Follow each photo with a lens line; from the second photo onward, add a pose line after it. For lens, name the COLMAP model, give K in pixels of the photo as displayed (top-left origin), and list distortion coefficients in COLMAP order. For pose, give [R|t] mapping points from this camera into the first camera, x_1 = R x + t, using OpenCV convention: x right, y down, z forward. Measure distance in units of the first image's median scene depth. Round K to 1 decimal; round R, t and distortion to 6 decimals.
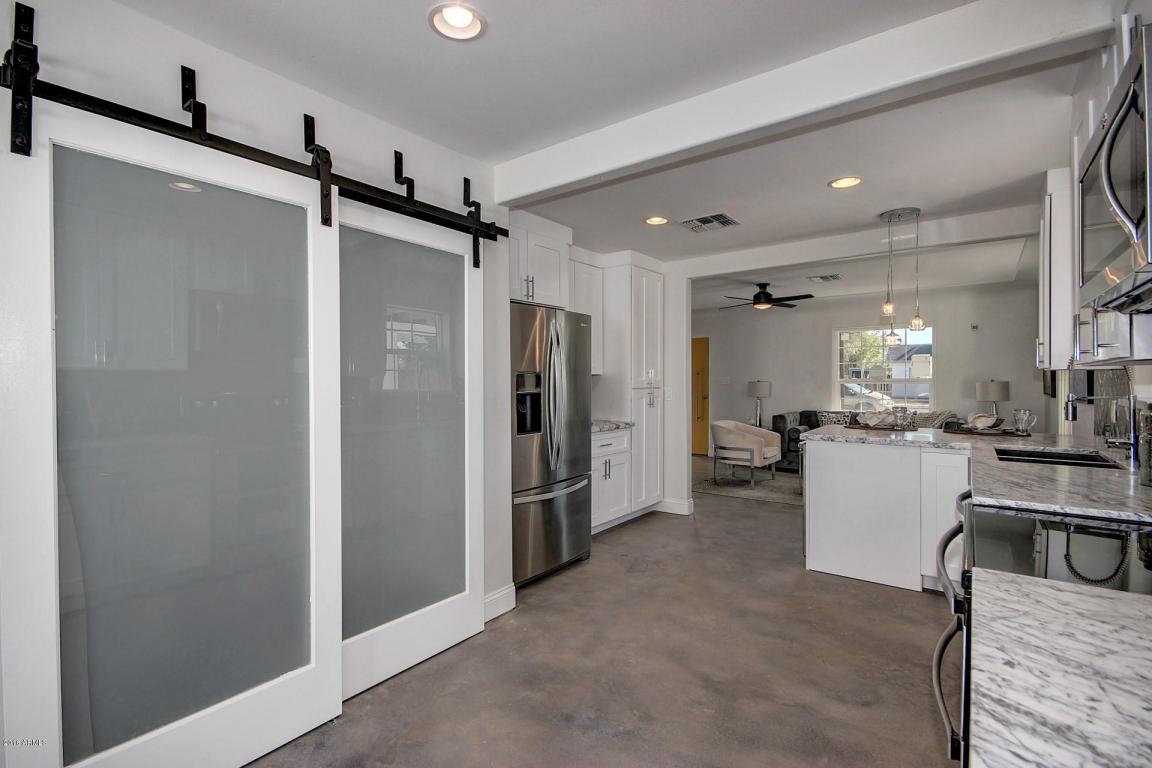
lens RADIAL K [[526.3, 0, 569.9], [0, 526.3, 383.4], [0, 0, 1]] dist [0.001749, -0.004122]
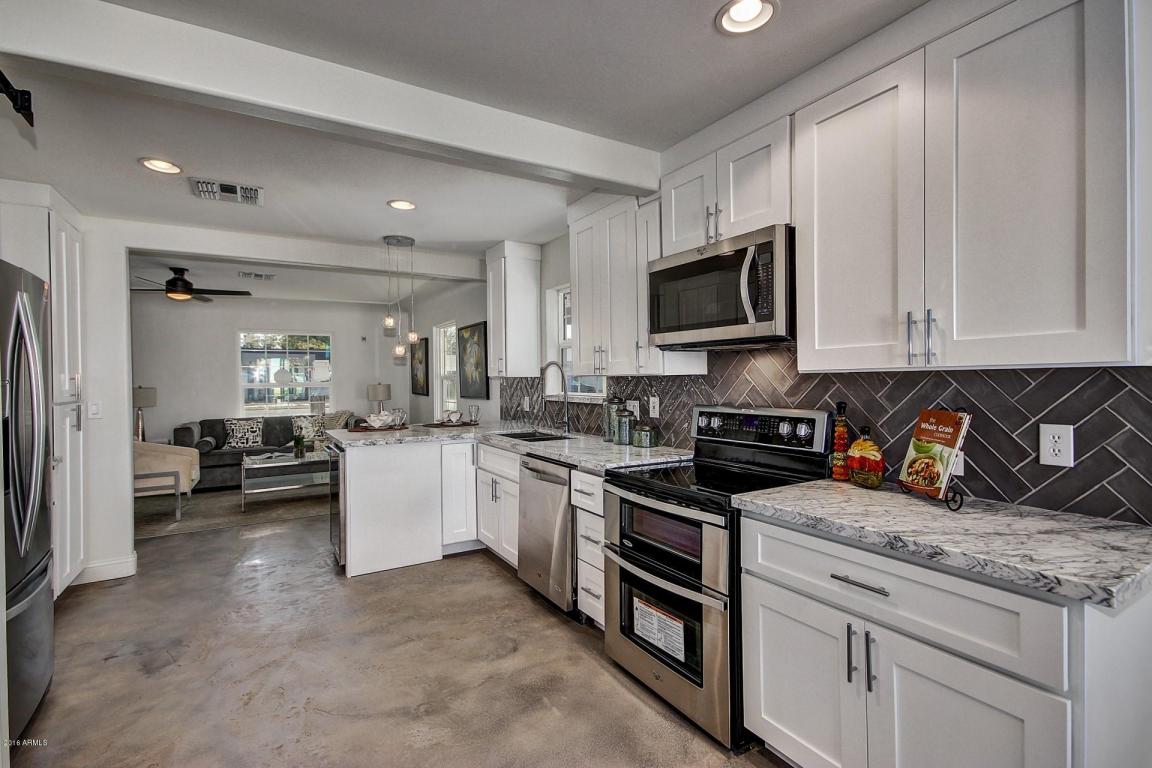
lens RADIAL K [[526.3, 0, 569.9], [0, 526.3, 383.4], [0, 0, 1]] dist [0.001749, -0.004122]
pose [[0.373874, -0.010215, 0.927423, -0.289750], [0.013158, 0.999897, 0.005709, -0.011901], [-0.927386, 0.010069, 0.373970, 0.222728]]
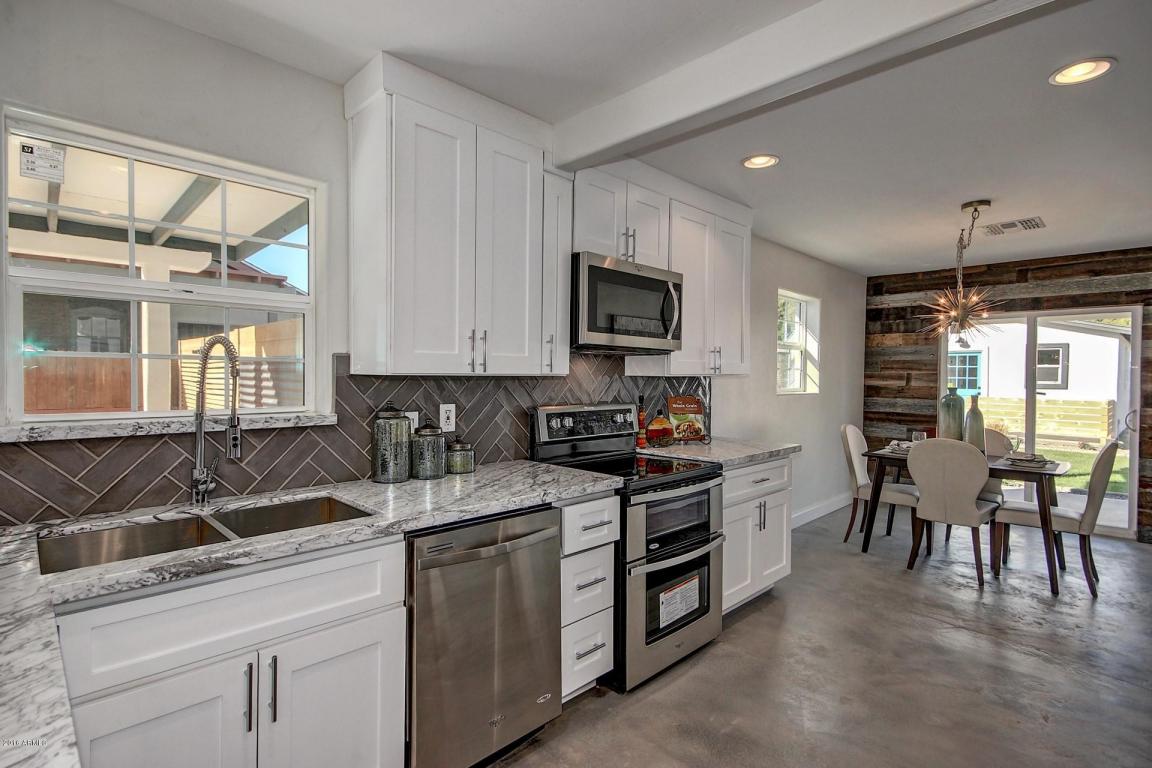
lens RADIAL K [[559.3, 0, 576.0], [0, 559.3, 384.0], [0, 0, 1]] dist [0.032438, -0.017951]
pose [[-0.990002, -0.010061, 0.140697, 0.289839], [-0.006845, 0.999705, 0.023323, -0.022928], [-0.140890, 0.022127, -0.989778, 1.026134]]
